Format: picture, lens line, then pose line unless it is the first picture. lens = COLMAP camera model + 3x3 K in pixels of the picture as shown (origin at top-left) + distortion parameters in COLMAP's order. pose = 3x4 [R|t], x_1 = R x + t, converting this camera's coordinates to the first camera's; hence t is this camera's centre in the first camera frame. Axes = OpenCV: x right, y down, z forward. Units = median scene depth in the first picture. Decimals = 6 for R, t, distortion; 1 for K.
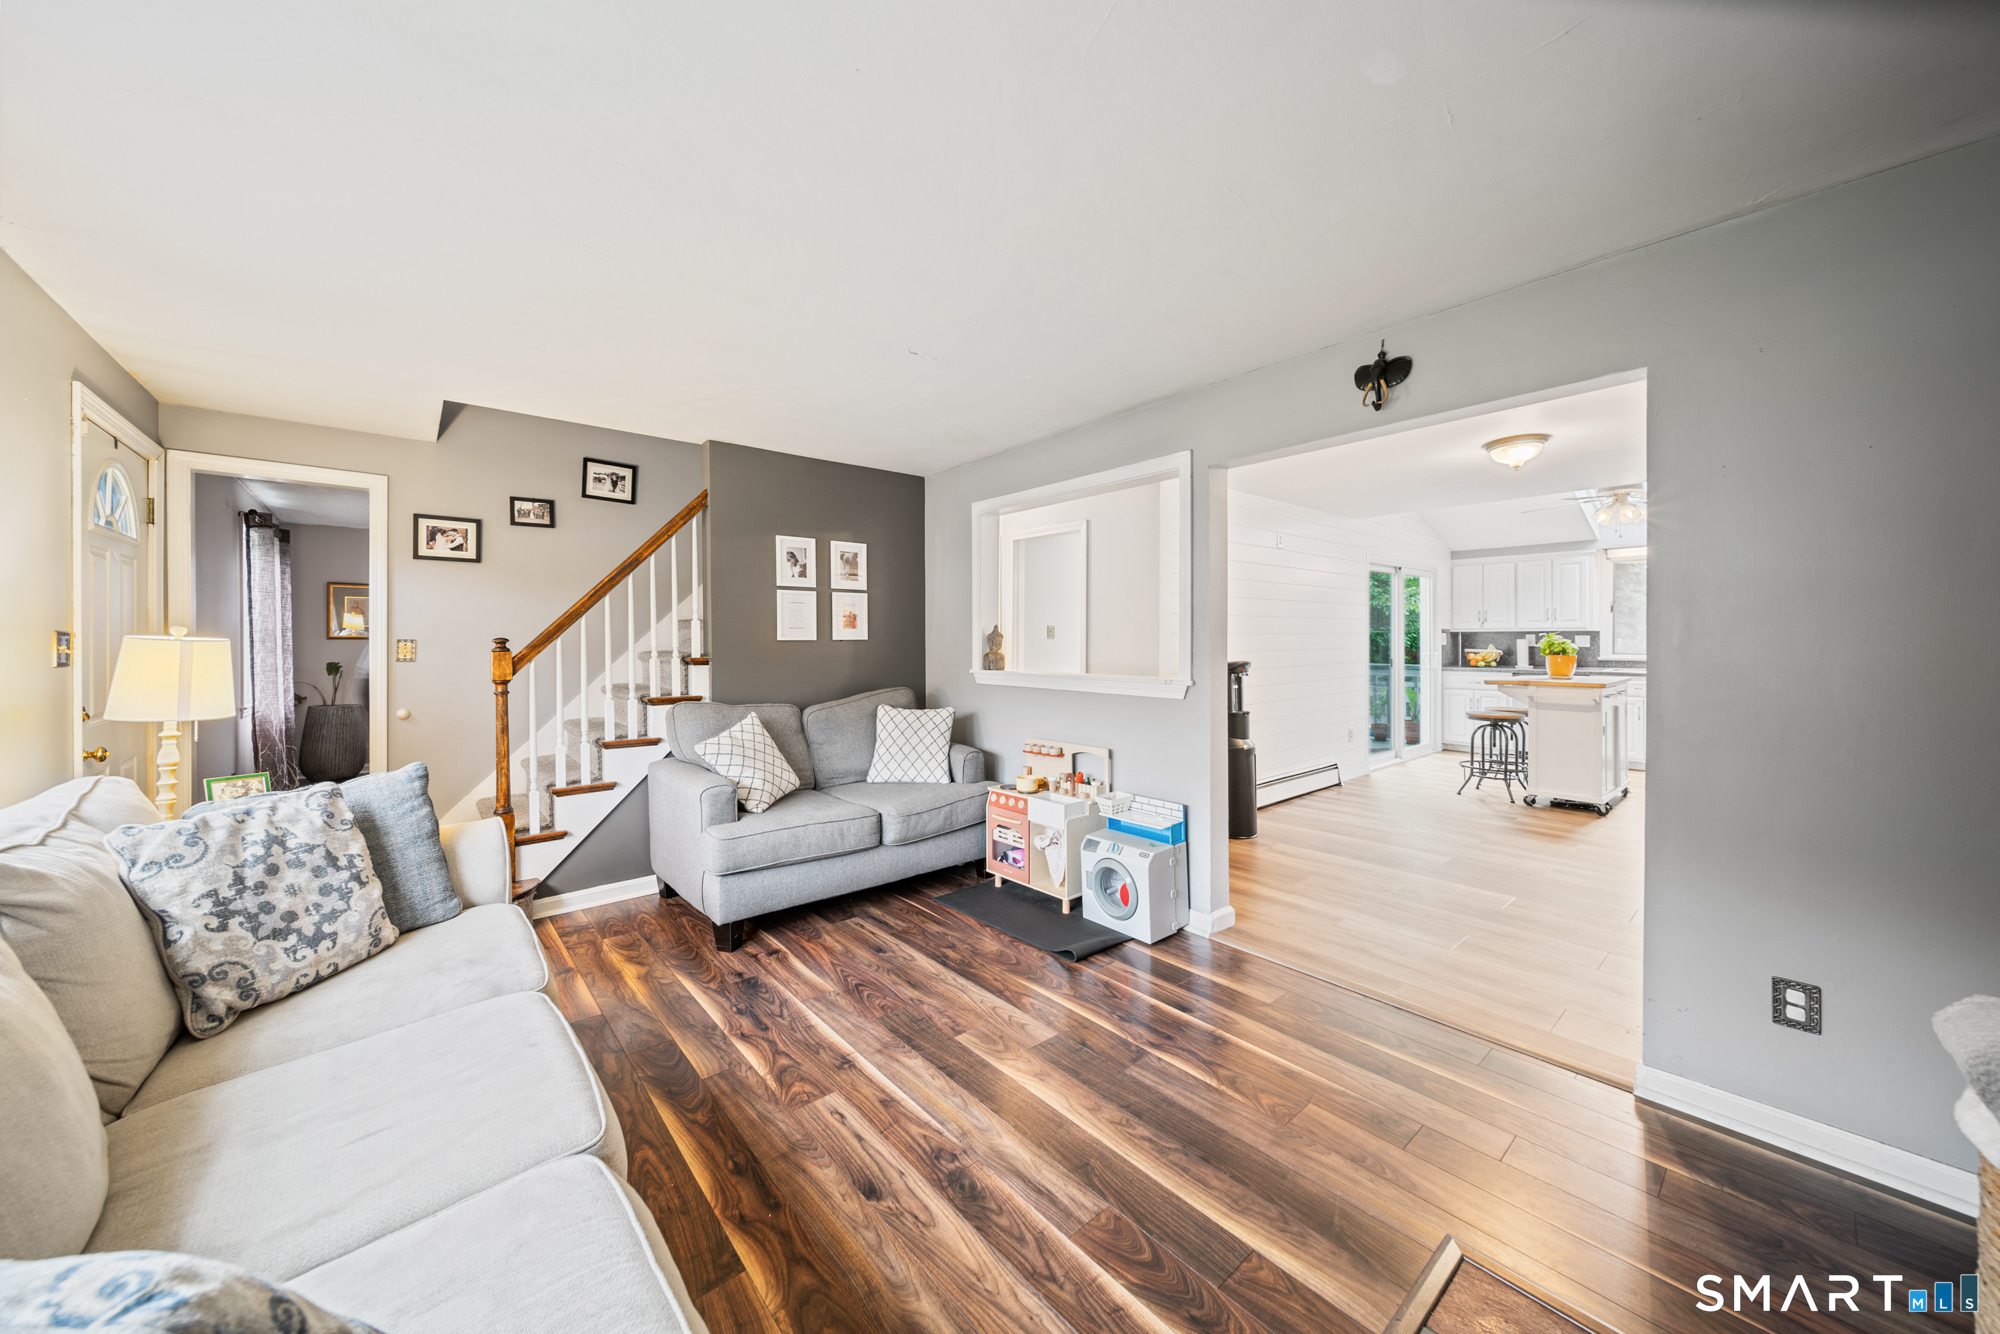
lens RADIAL K [[705.9, 0, 990.5], [0, 705.9, 627.0], [0, 0, 1]] dist [0.002669, -0.001419]
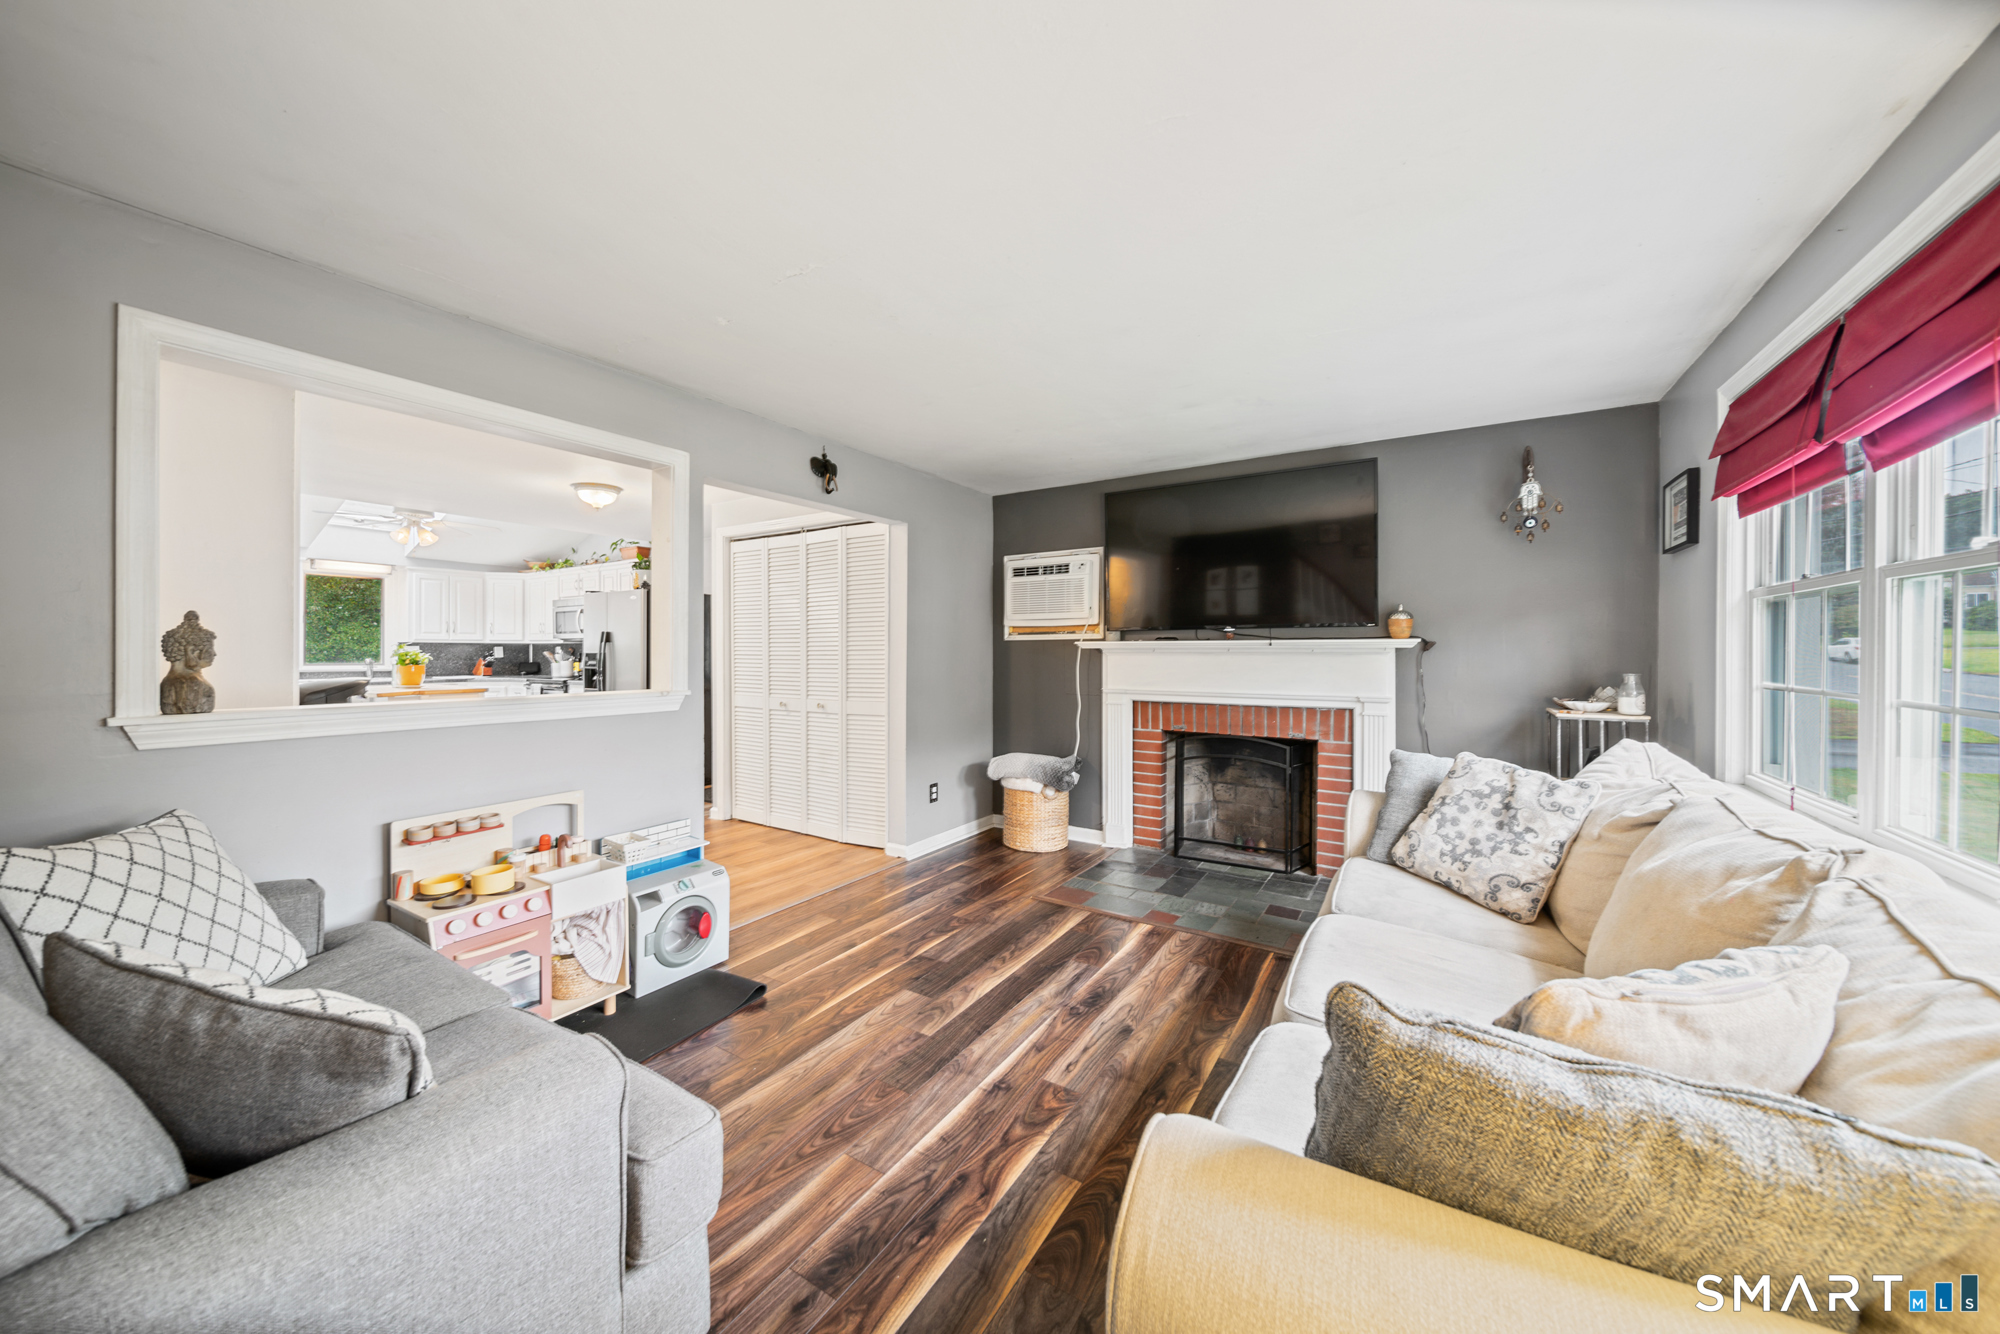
lens RADIAL K [[686.3, 0, 989.3], [0, 686.3, 655.7], [0, 0, 1]] dist [-0.002072, -0.001783]
pose [[-0.292019, -0.002625, 0.956409, -0.887671], [-0.018198, 0.999830, -0.002812, 0.026891], [-0.956239, -0.018226, -0.292017, 1.053904]]
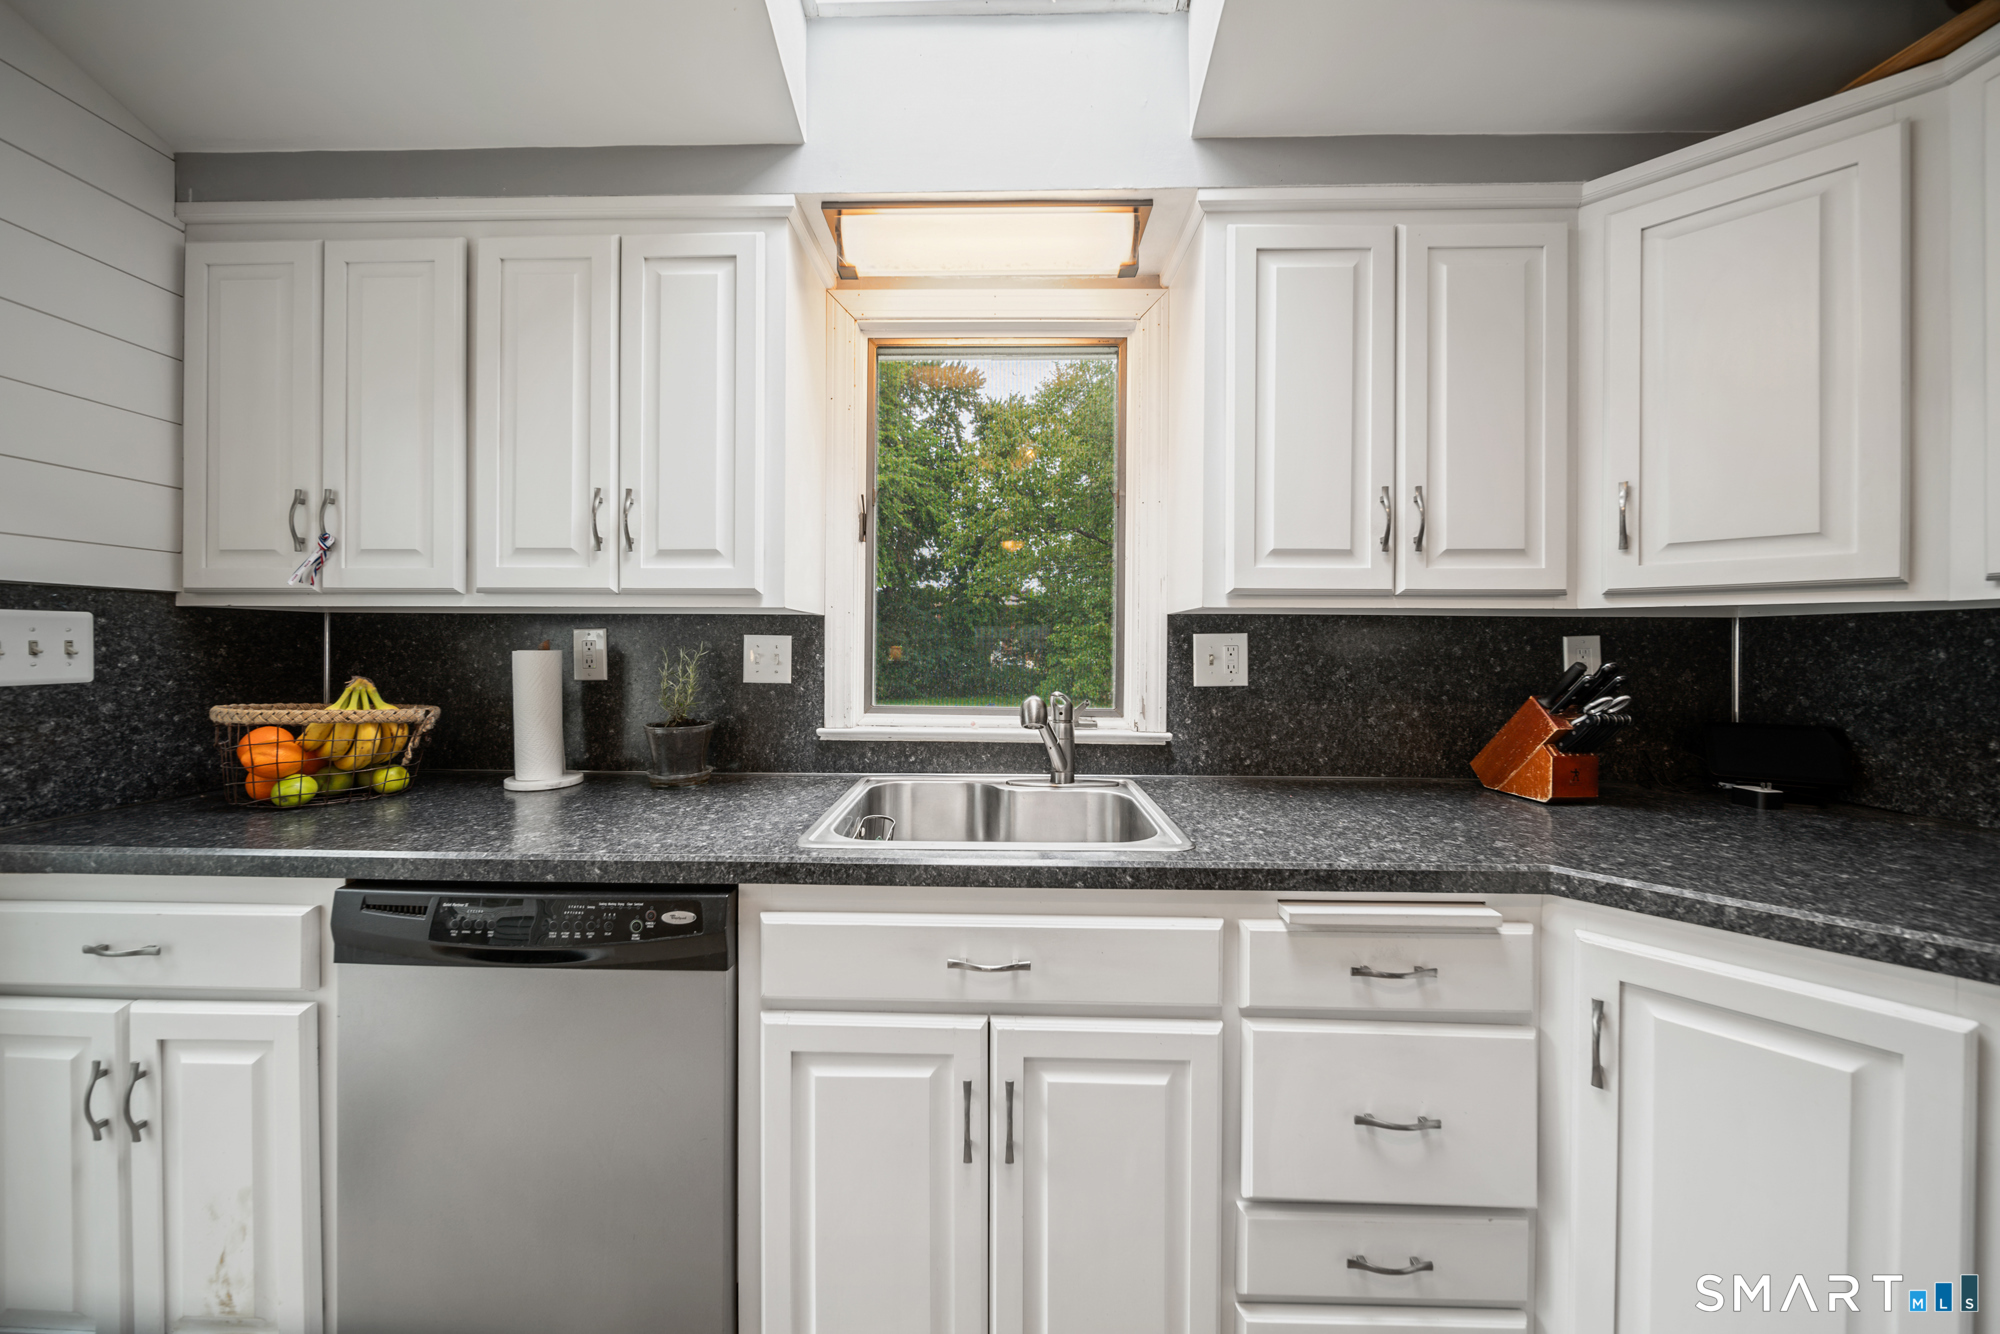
lens RADIAL K [[686.3, 0, 989.3], [0, 686.3, 655.7], [0, 0, 1]] dist [-0.002072, -0.001783]
pose [[0.673966, -0.005829, 0.738740, 2.120153], [-0.018585, 0.999519, 0.024842, 0.032634], [-0.738529, -0.030472, 0.673533, 2.333783]]
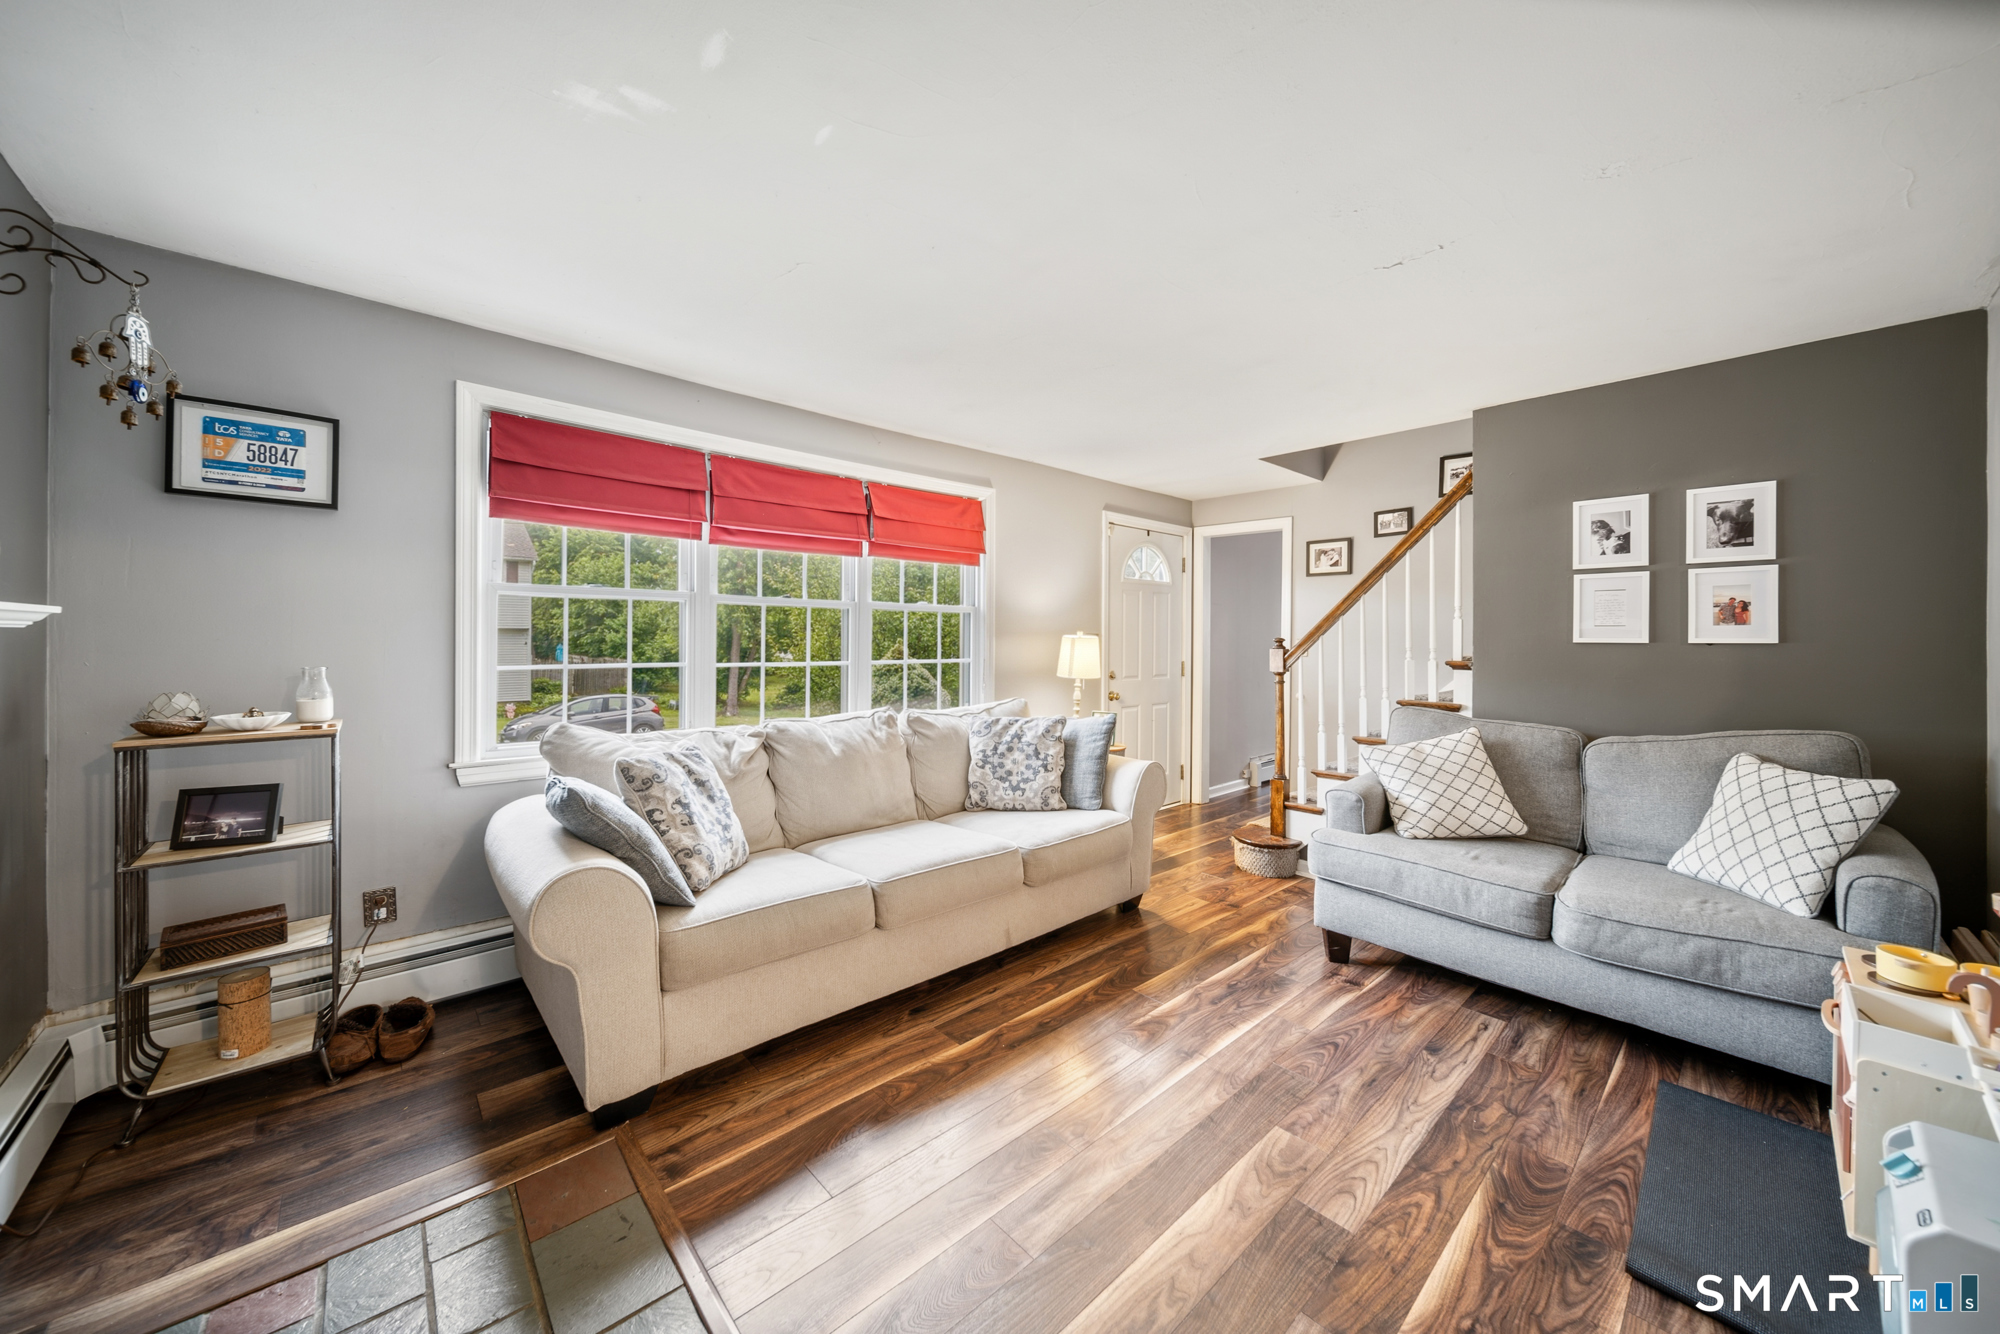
lens RADIAL K [[705.9, 0, 990.5], [0, 705.9, 627.0], [0, 0, 1]] dist [0.002669, -0.001419]
pose [[0.028373, -0.013207, -0.999510, 0.662845], [0.010240, 0.999864, -0.012921, 0.008764], [0.999545, -0.009868, 0.028504, 0.563917]]
